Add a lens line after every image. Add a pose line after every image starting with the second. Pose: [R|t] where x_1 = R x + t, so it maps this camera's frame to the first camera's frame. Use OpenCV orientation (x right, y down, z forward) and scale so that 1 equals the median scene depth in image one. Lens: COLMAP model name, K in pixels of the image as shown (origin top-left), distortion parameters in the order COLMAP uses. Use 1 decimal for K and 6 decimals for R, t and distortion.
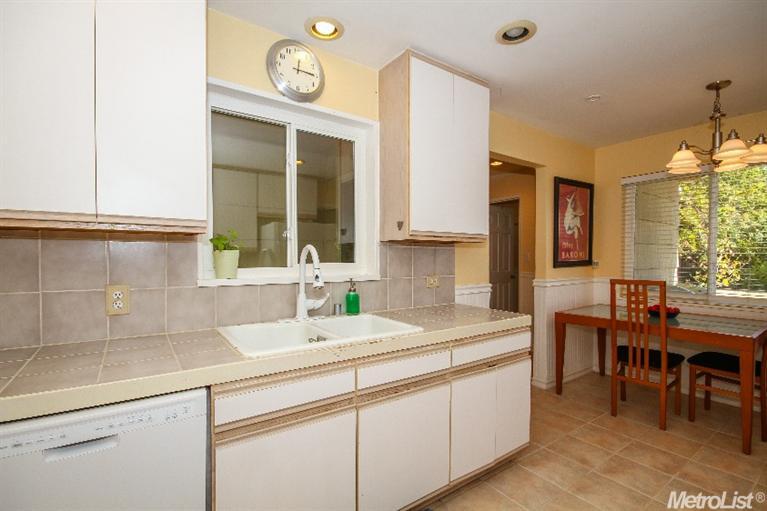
lens RADIAL K [[357.2, 0, 380.7], [0, 357.2, 259.1], [0, 0, 1]] dist [-0.004591, -0.001683]
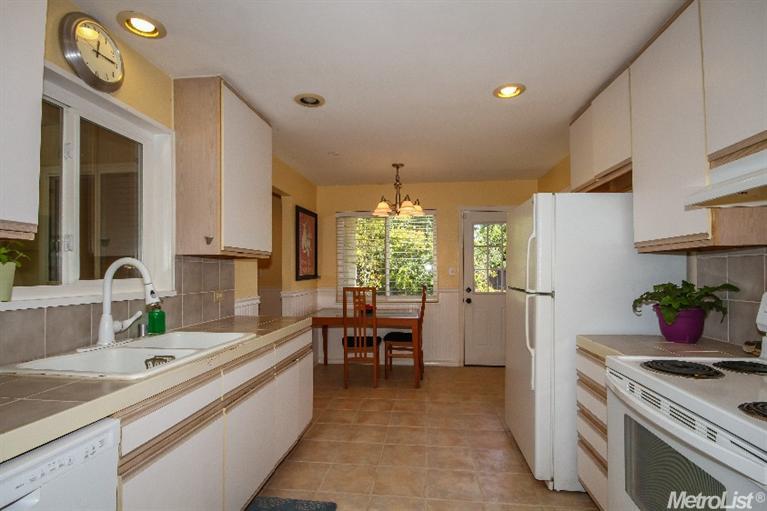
lens RADIAL K [[357.2, 0, 389.9], [0, 357.2, 258.0], [0, 0, 1]] dist [-0.004591, -0.001683]
pose [[0.668868, 0.023874, 0.742998, -0.320626], [0.012060, 0.999004, -0.042957, 0.004977], [-0.743283, 0.037694, 0.667914, -0.060601]]
